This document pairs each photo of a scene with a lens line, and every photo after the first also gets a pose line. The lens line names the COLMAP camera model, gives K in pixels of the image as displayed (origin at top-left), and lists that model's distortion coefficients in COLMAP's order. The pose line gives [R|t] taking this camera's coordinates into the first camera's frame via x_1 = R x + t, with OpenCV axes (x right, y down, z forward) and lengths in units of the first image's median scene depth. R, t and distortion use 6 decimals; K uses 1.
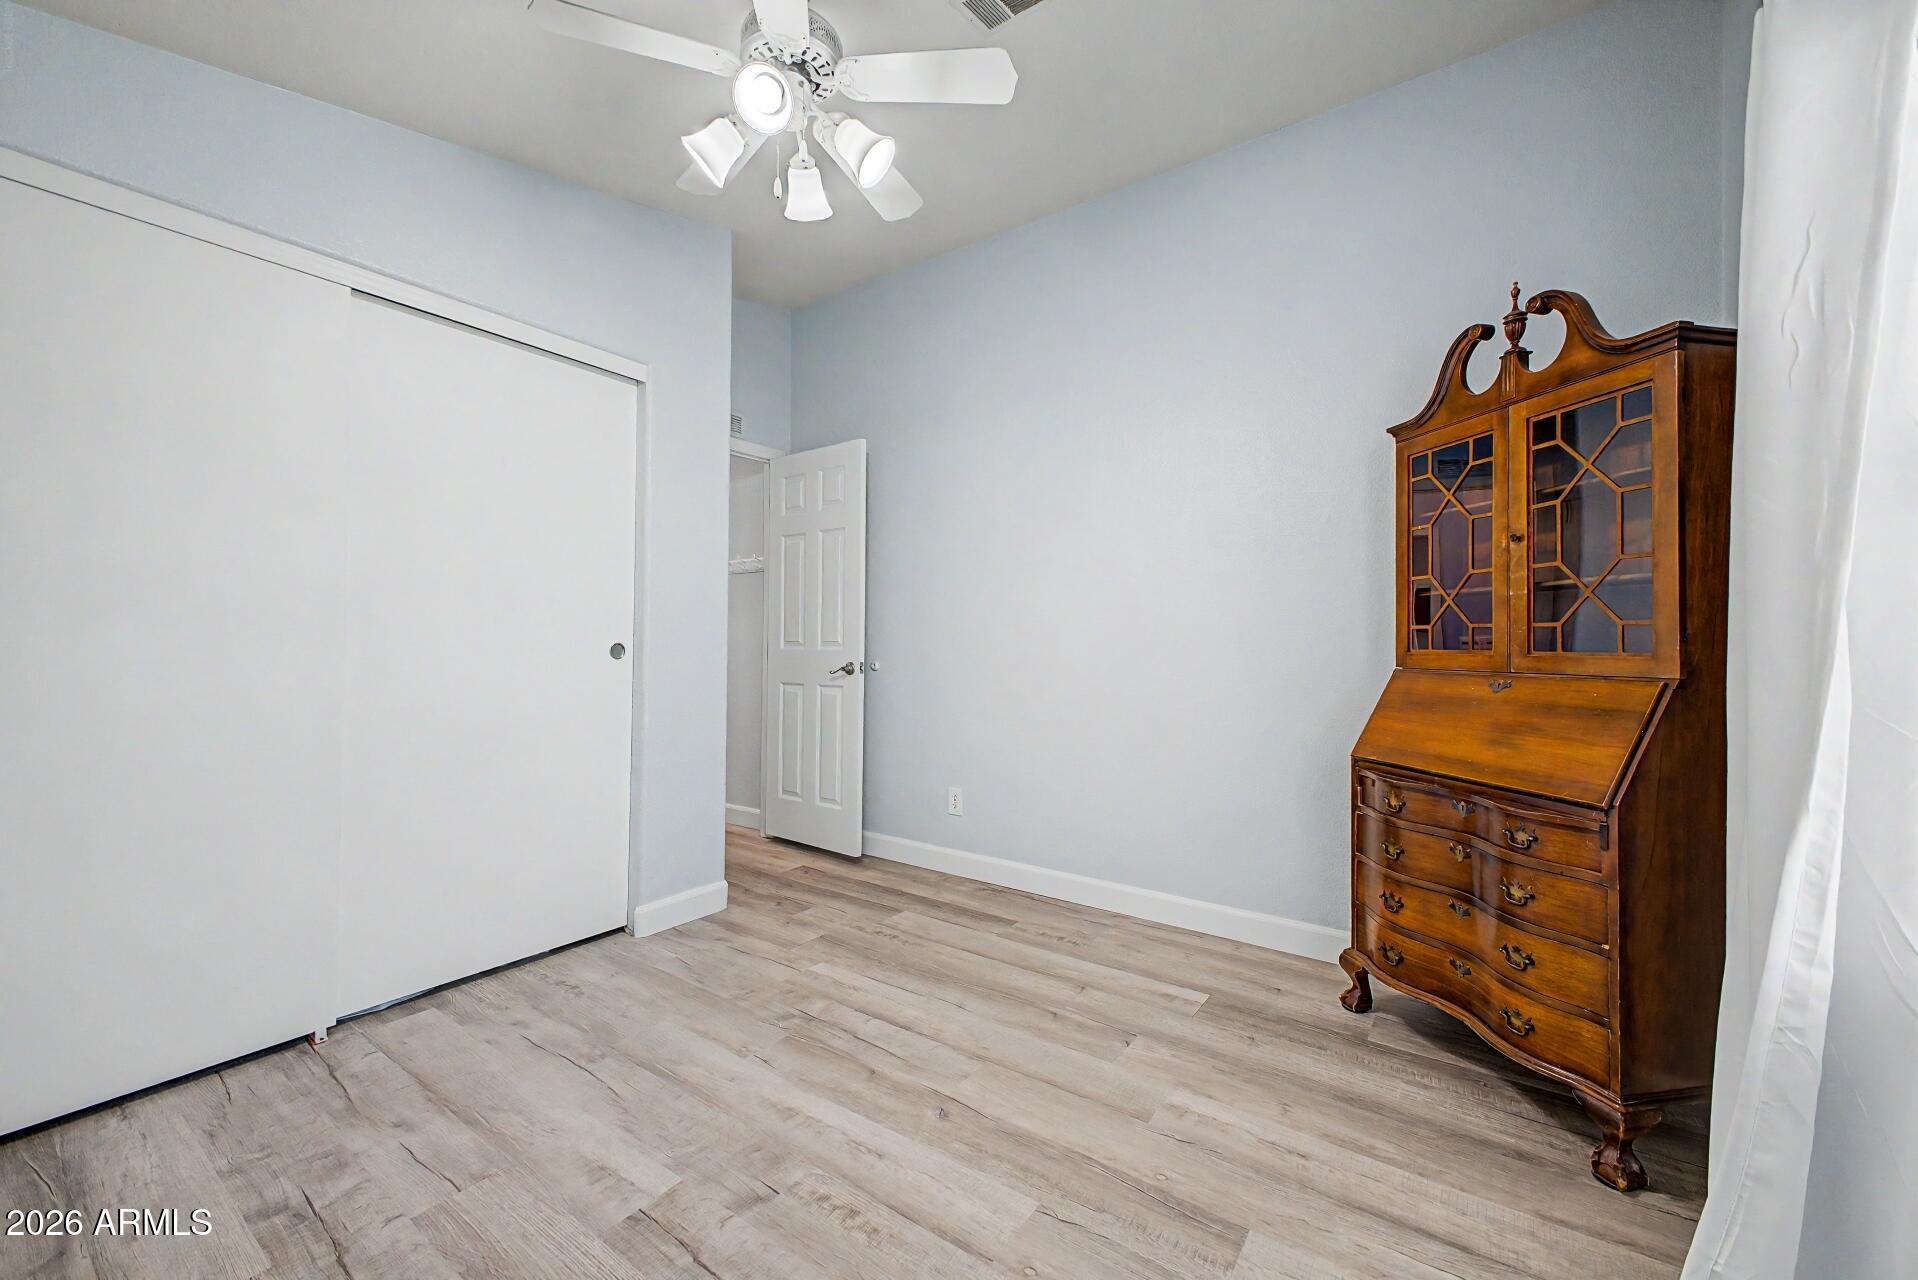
lens RADIAL K [[766.5, 0, 960.2], [0, 766.5, 628.0], [0, 0, 1]] dist [0.028403, -0.011876]
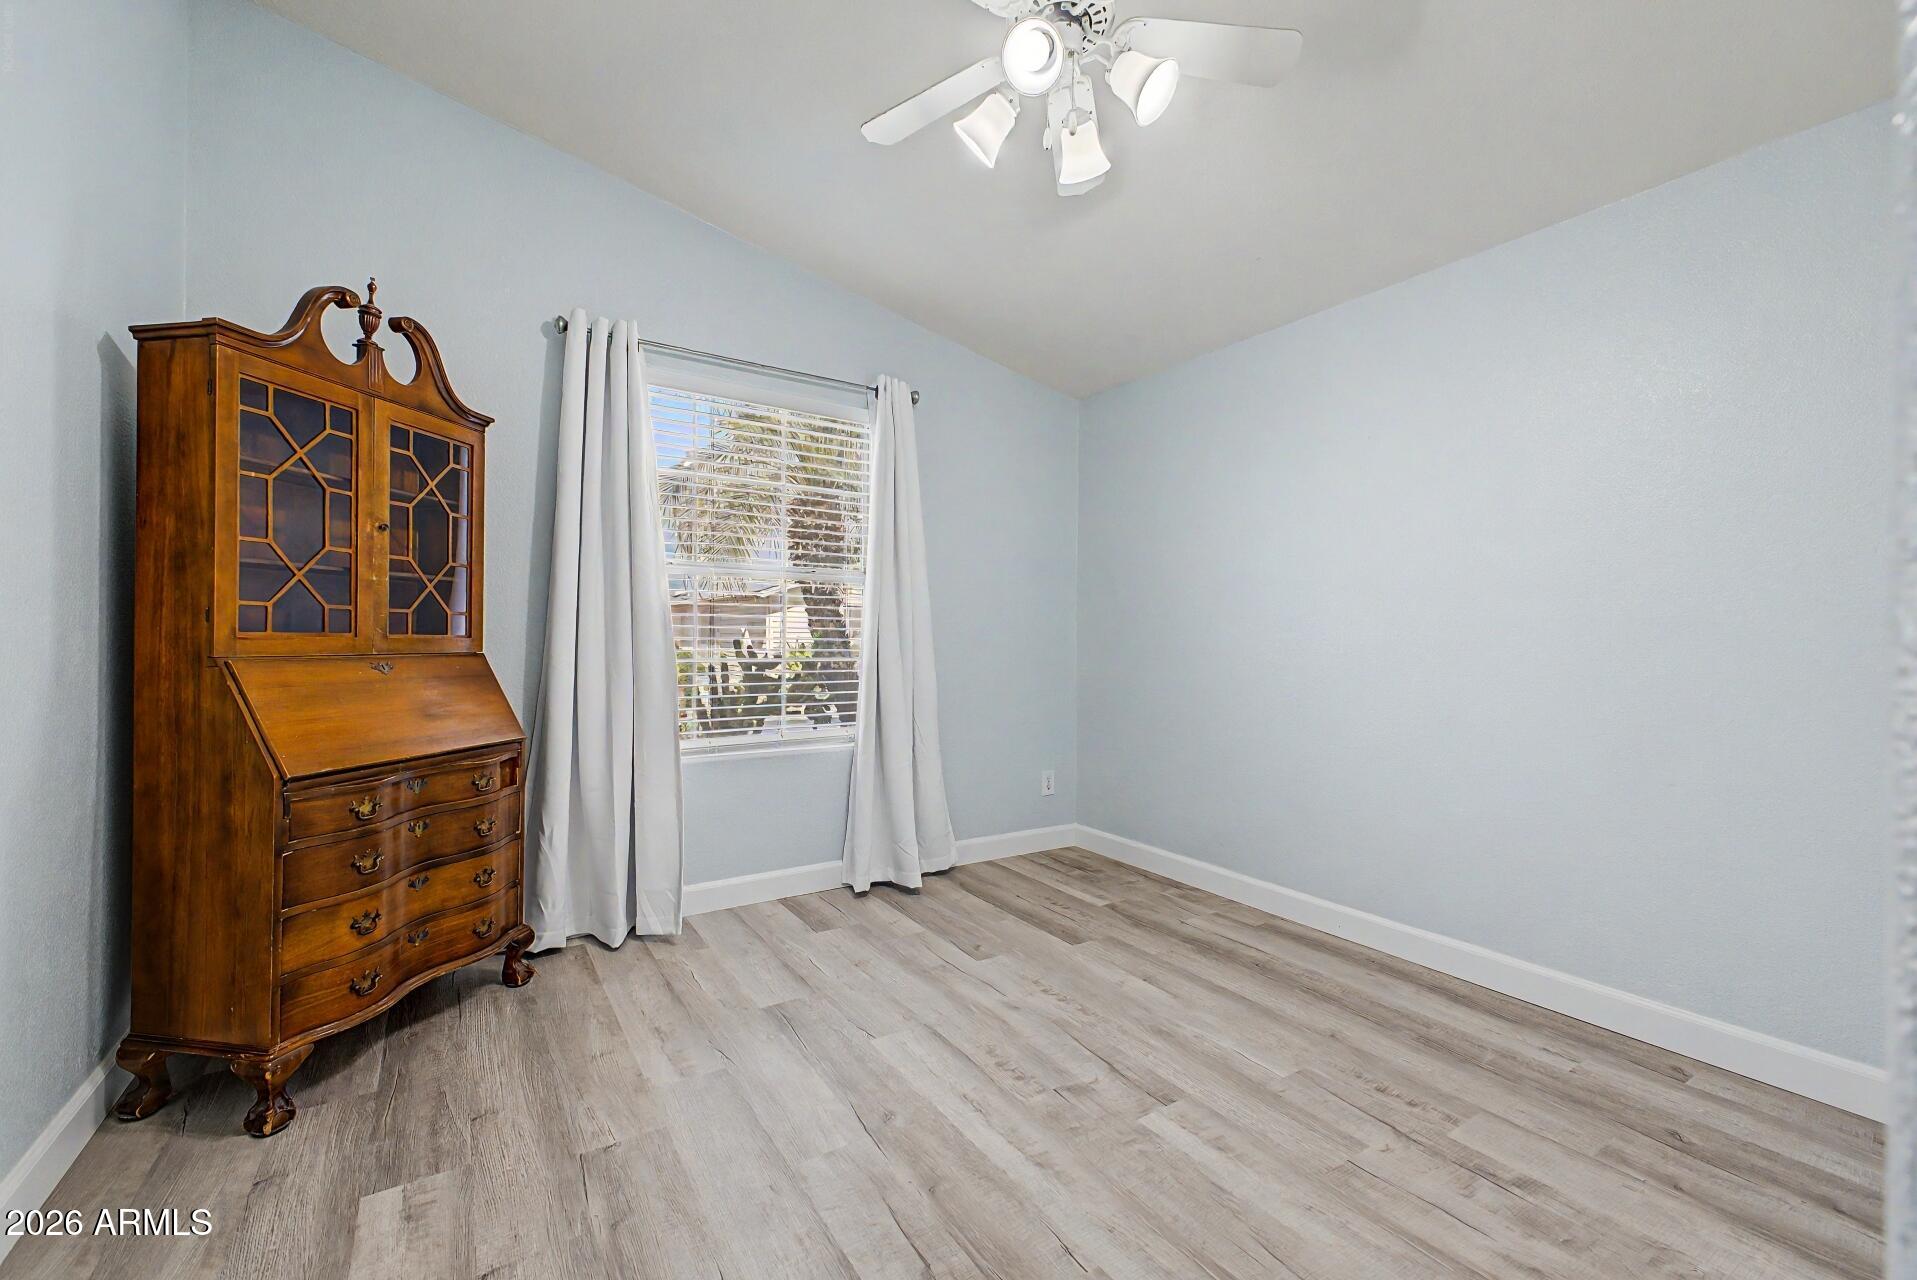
lens RADIAL K [[766.1, 0, 959.7], [0, 766.1, 628.1], [0, 0, 1]] dist [0.028403, -0.011876]
pose [[-0.929898, -0.009996, 0.367681, -0.445927], [-0.023212, 0.999233, -0.031540, 0.039692], [-0.367084, -0.037863, -0.929417, 1.843495]]
